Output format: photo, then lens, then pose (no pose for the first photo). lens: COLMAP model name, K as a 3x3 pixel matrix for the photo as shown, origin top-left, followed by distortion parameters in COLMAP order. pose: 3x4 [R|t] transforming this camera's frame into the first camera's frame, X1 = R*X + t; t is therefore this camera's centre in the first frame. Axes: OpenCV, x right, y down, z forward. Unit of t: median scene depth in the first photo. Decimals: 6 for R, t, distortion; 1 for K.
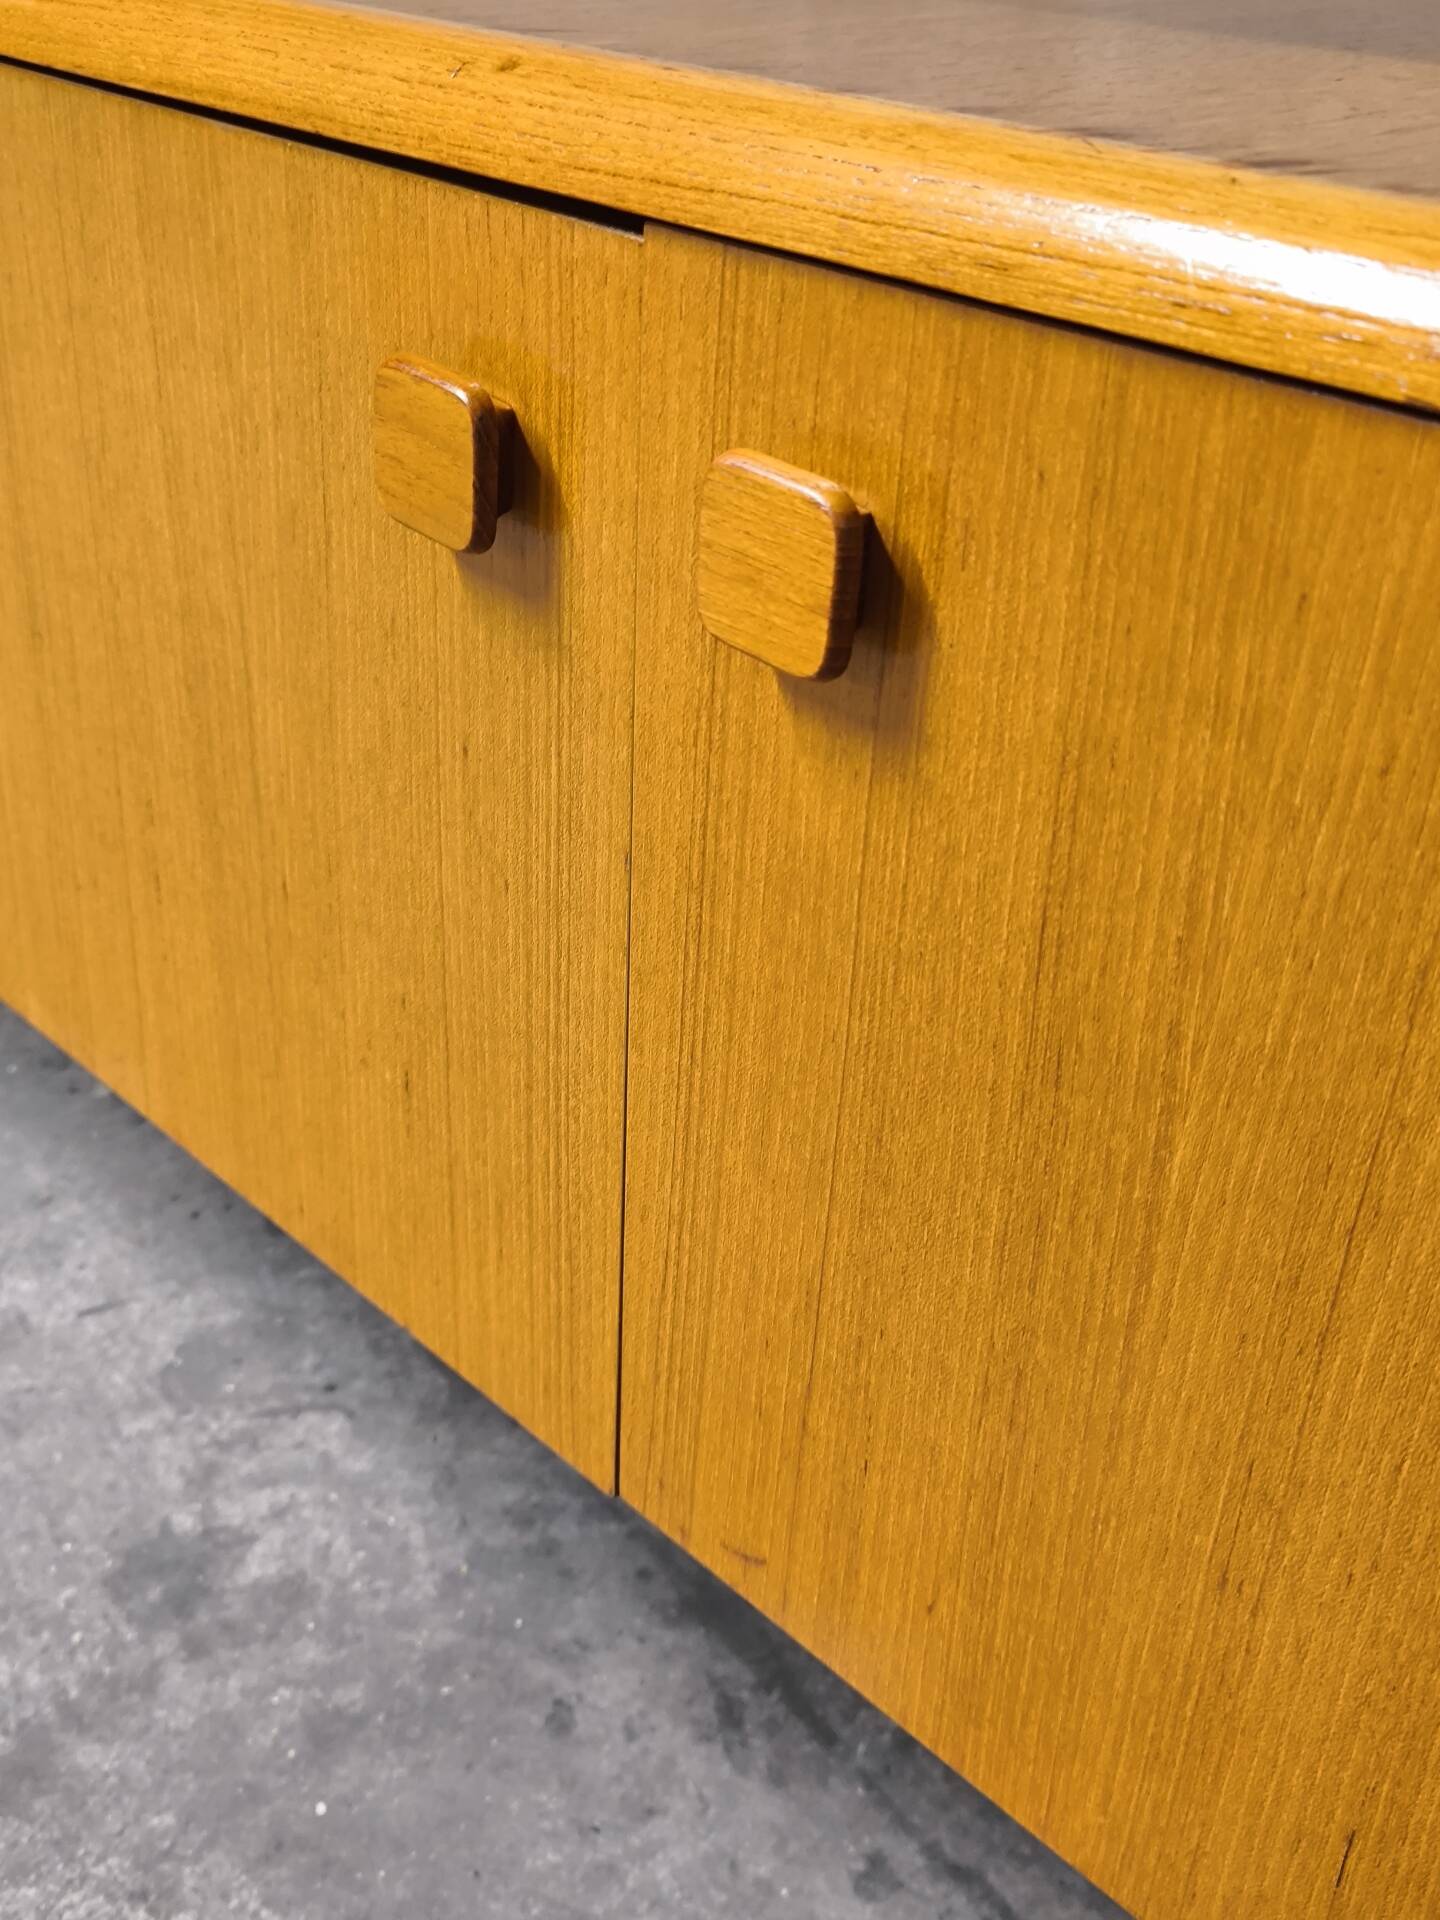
lens RADIAL K [[2085.4, 0, 710.7], [0, 2085.4, 967.4], [0, 0, 1]] dist [0.009813, 0.000000]
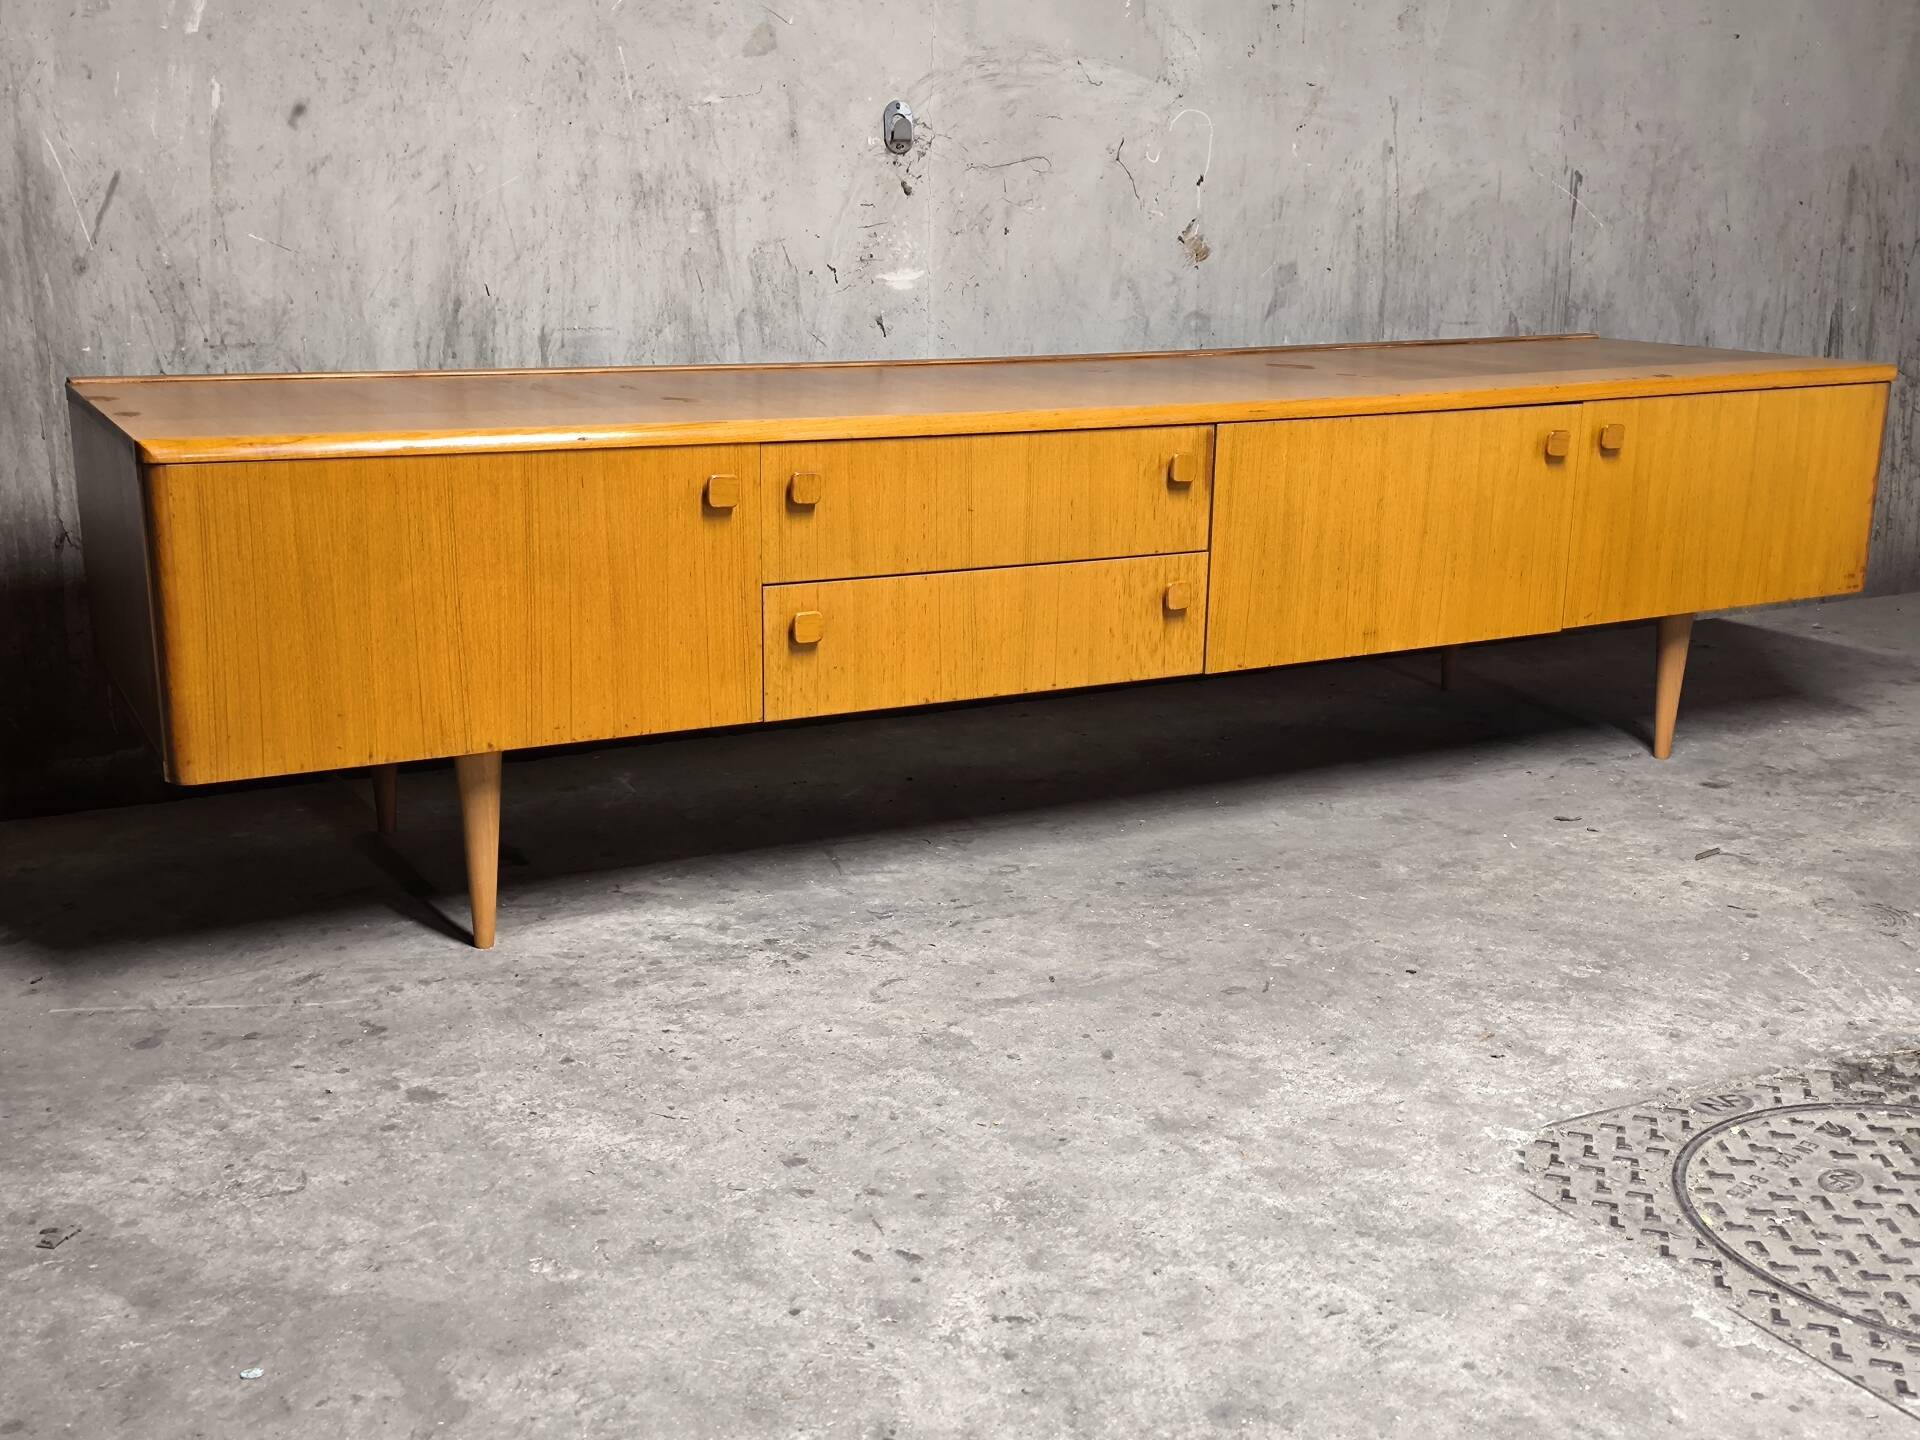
lens RADIAL K [[2036.1, 0, 961.6], [0, 2036.1, 731.0], [0, 0, 1]] dist [0.051221, 0.000000]
pose [[0.273869, -0.285366, 0.918456, -5.460608], [0.492304, 0.861970, 0.121019, -0.936023], [-0.826216, 0.419016, 0.376554, 0.398580]]
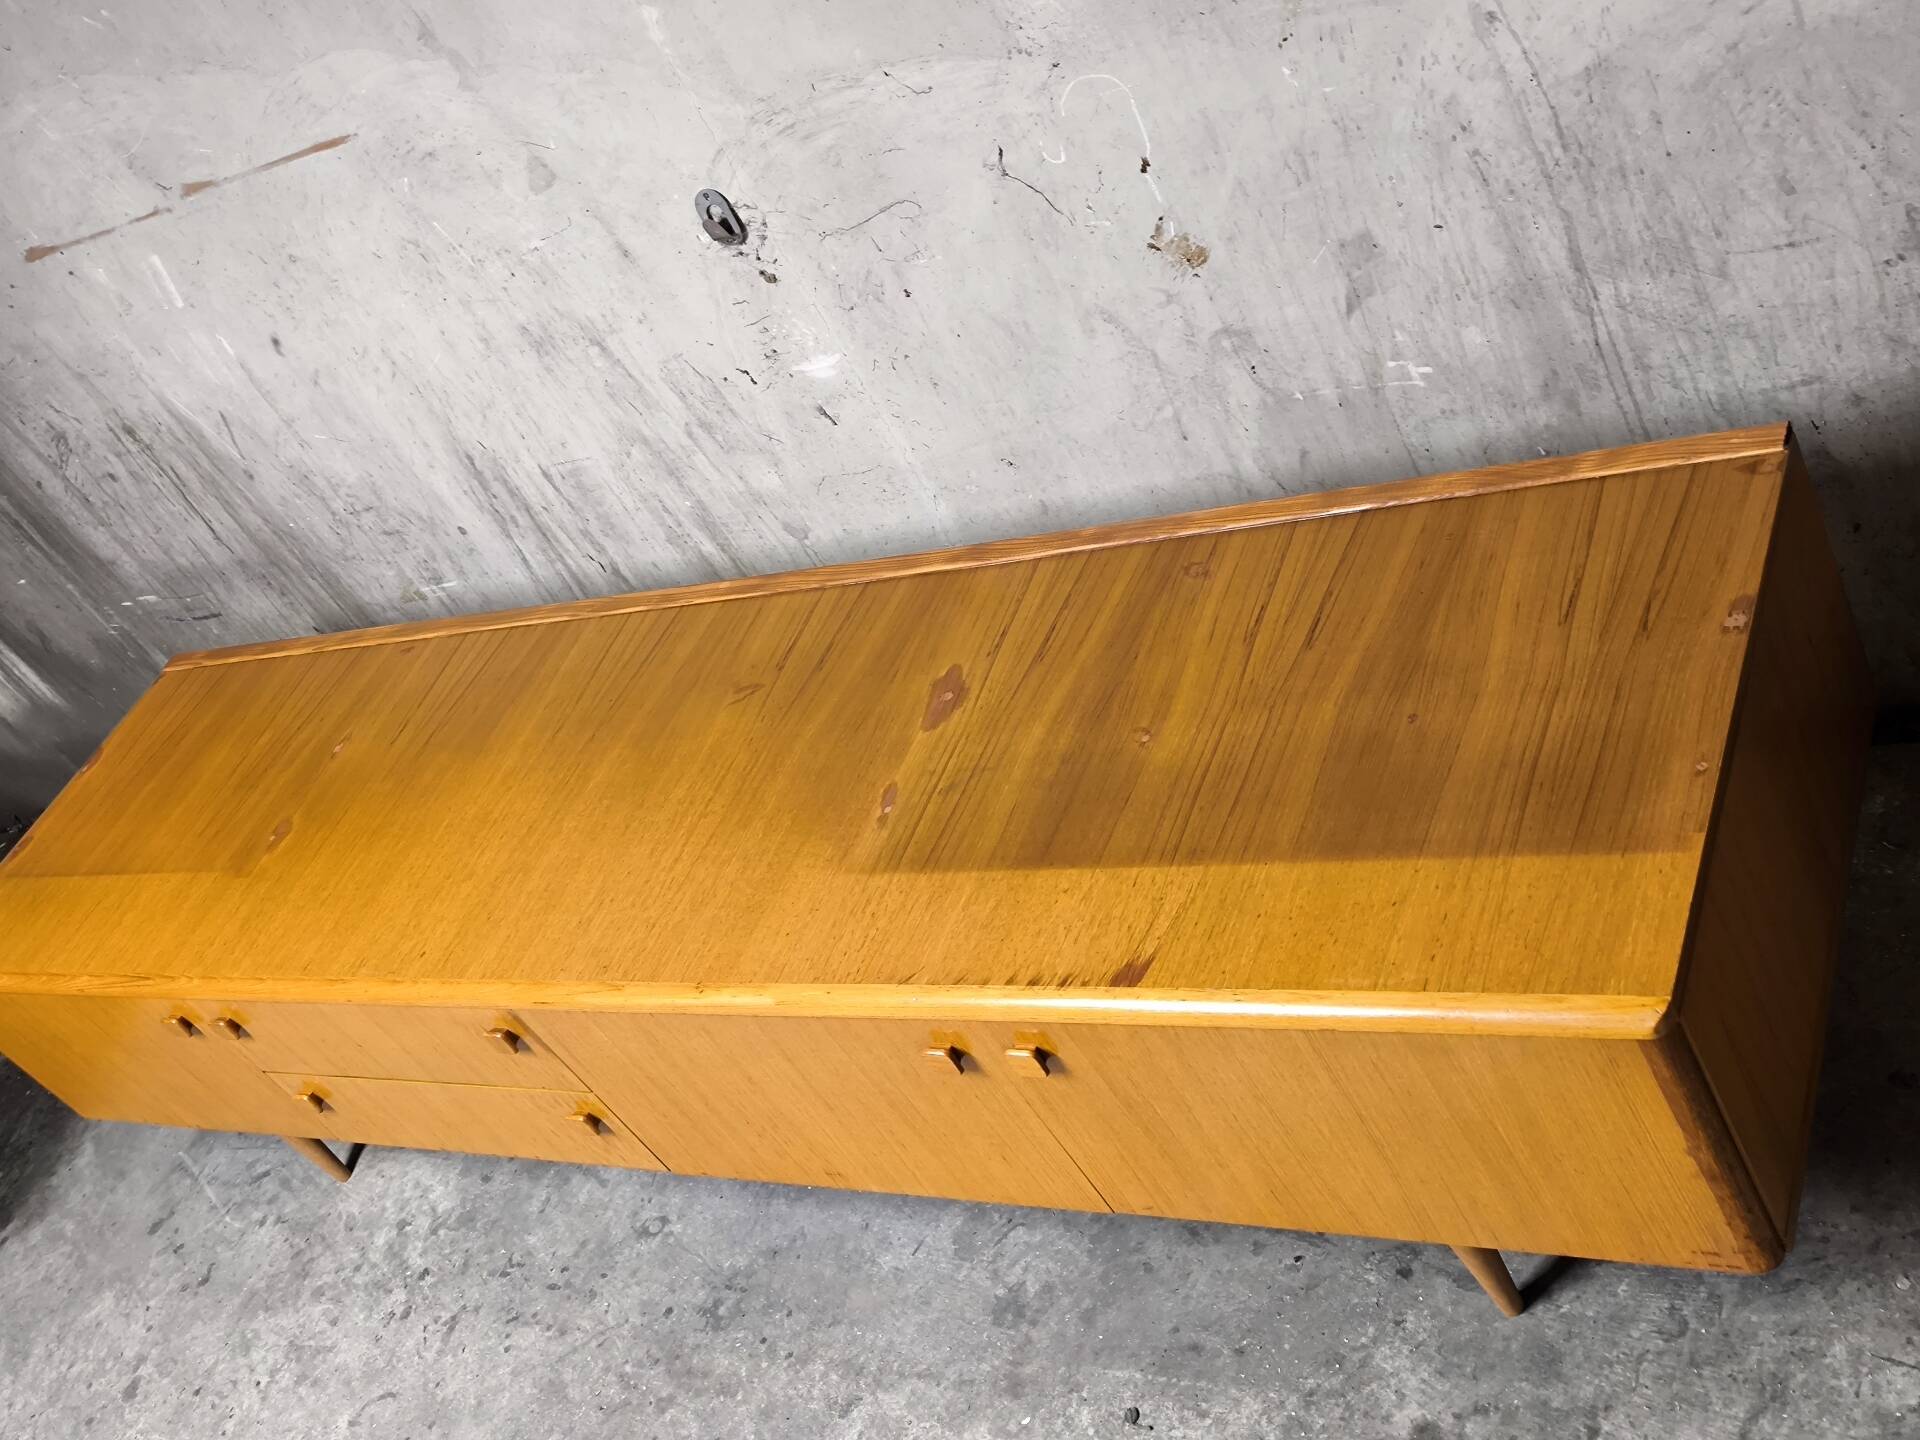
lens RADIAL K [[2036.1, 0, 958.7], [0, 2036.1, 732.3], [0, 0, 1]] dist [0.051221, 0.000000]
pose [[0.803203, -0.595222, -0.023990, 0.339113], [0.595485, 0.801159, 0.059511, -0.840631], [-0.016203, -0.062085, 0.997939, -2.665364]]
